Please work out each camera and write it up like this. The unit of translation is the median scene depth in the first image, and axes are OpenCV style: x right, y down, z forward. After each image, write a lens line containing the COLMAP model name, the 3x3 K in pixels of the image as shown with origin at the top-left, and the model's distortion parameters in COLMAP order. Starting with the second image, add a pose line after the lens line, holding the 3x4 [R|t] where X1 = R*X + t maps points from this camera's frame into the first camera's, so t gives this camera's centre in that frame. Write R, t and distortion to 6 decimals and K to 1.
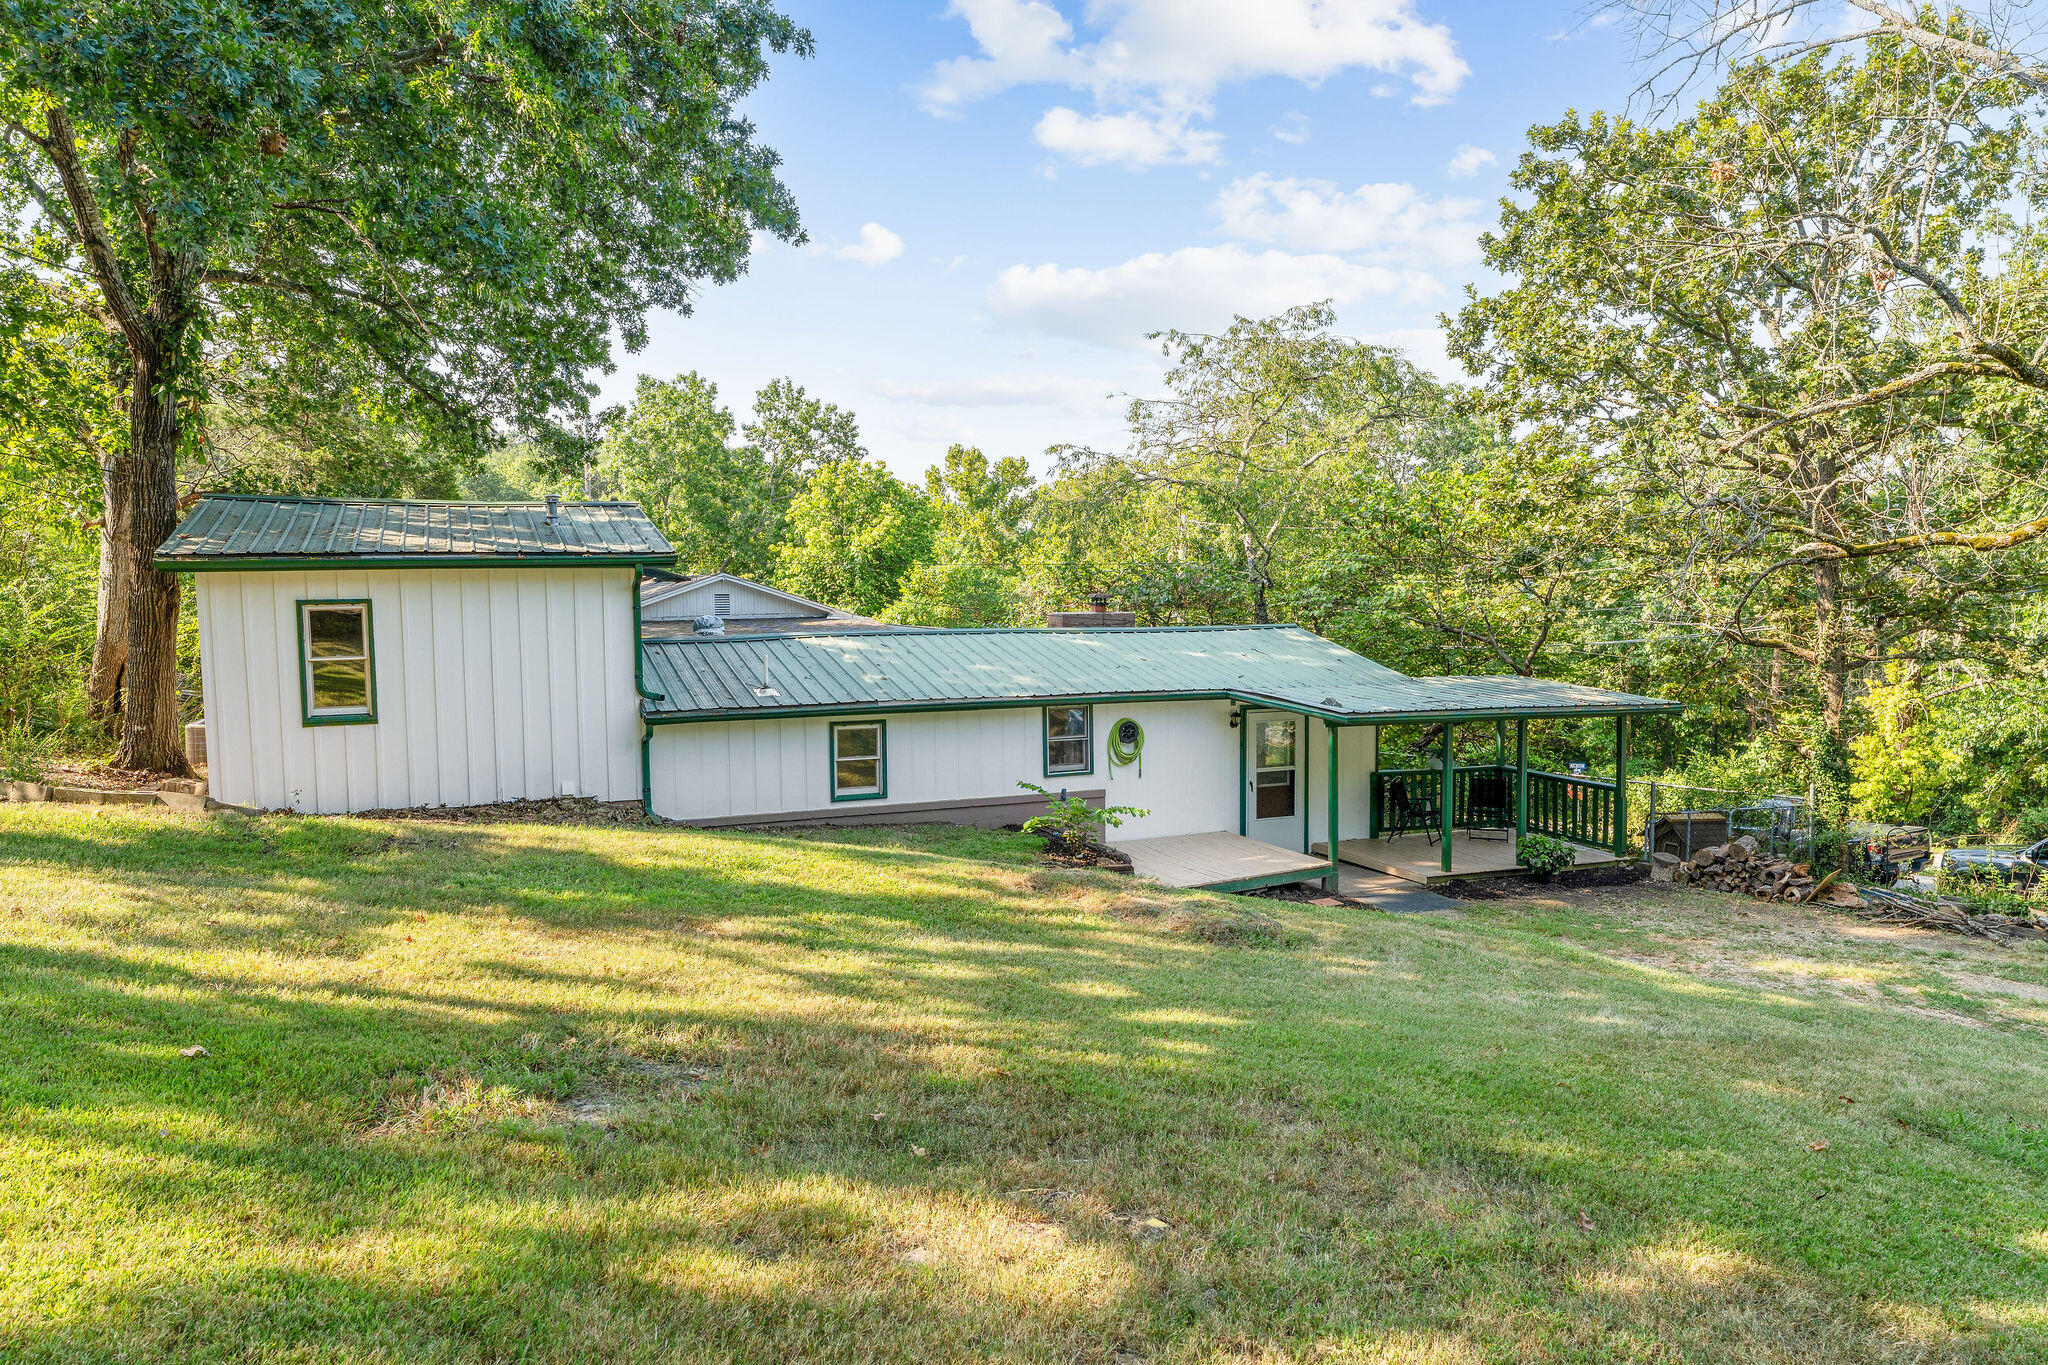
lens RADIAL K [[1353.4, 0, 1023.1], [0, 1353.4, 689.1], [0, 0, 1]] dist [-0.000094, -0.000701]
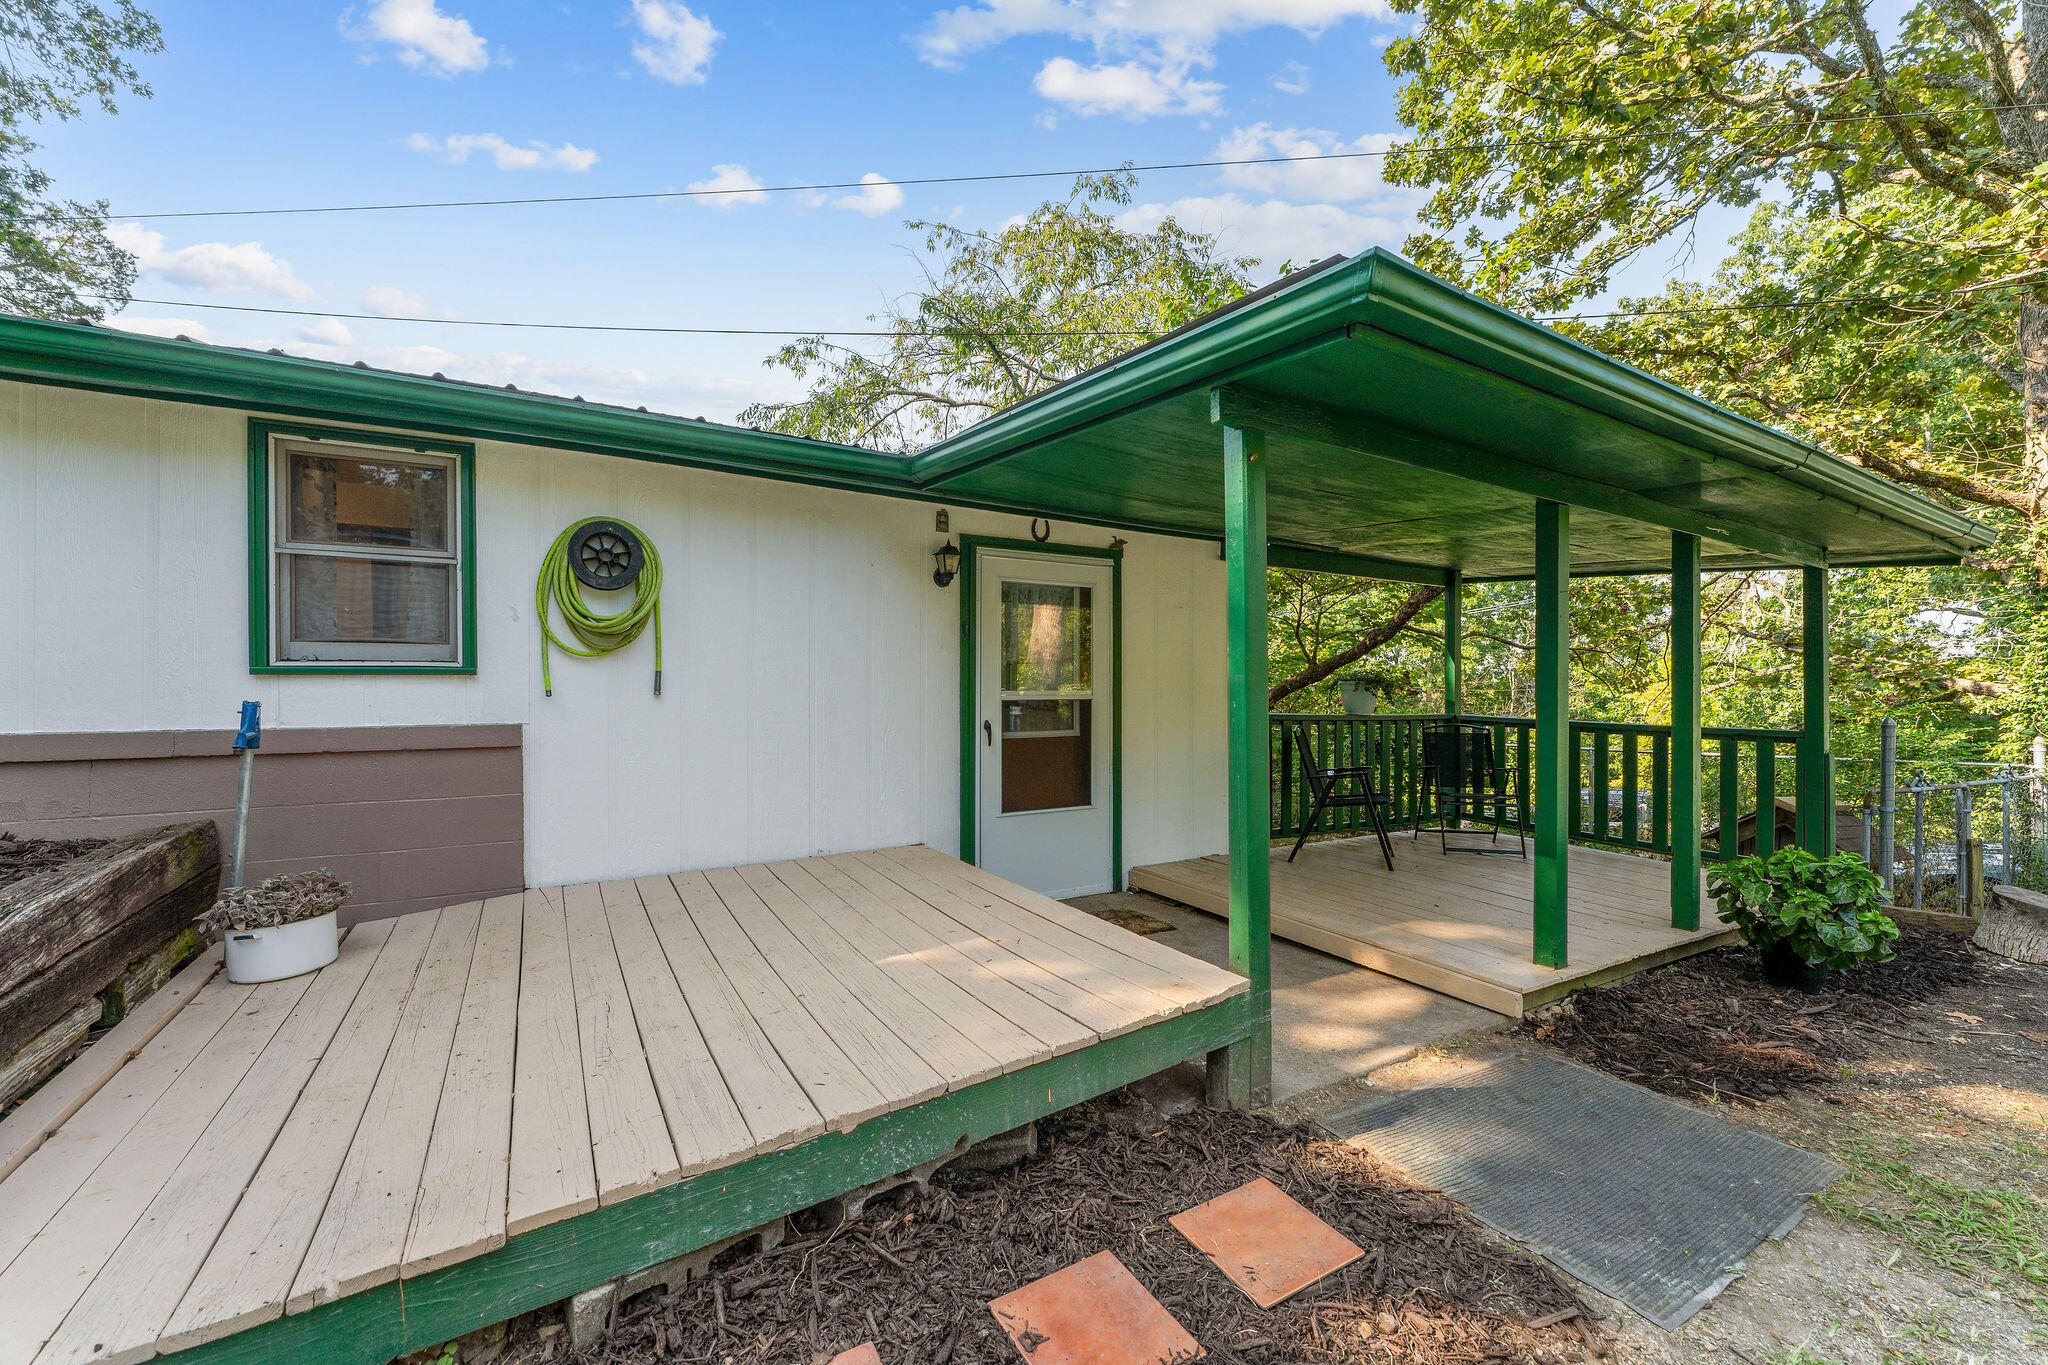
lens RADIAL K [[809.9, 0, 1024.9], [0, 809.9, 689.5], [0, 0, 1]] dist [-0.000919, -0.000552]
pose [[0.992098, 0.008811, 0.125154, 0.156525], [-0.000401, 0.997749, -0.067061, 0.079046], [-0.125464, 0.066481, 0.989868, 0.793441]]
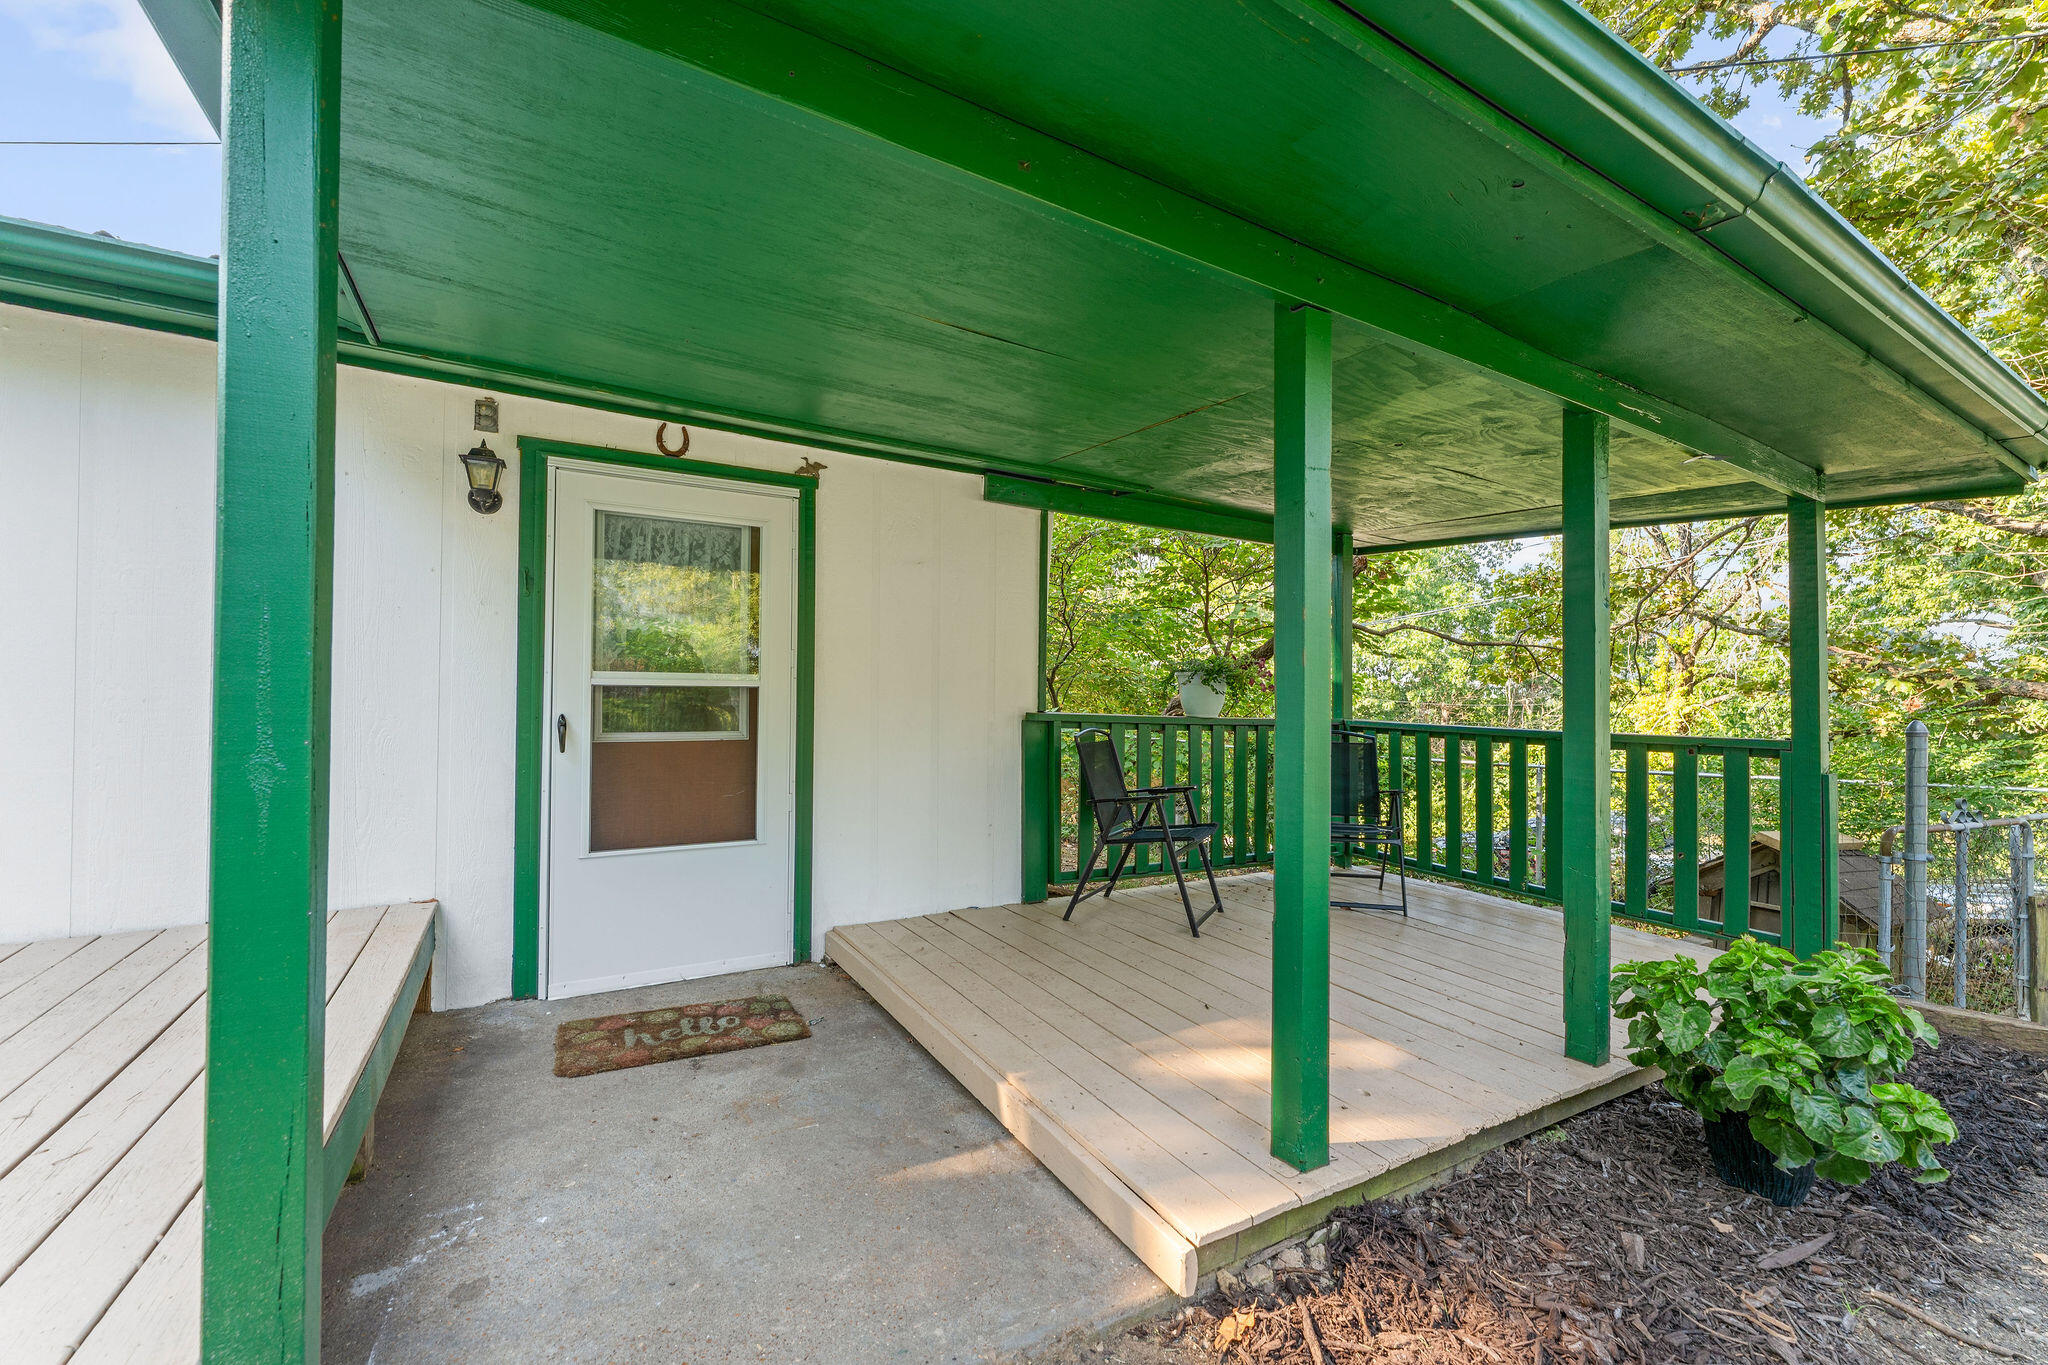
lens RADIAL K [[808.5, 0, 1026.6], [0, 808.5, 691.7], [0, 0, 1]] dist [-0.001655, -0.000065]
pose [[0.993096, 0.017753, 0.115957, 0.255741], [-0.008242, 0.996599, -0.081994, 0.080126], [-0.117018, 0.080472, 0.989864, 0.867808]]
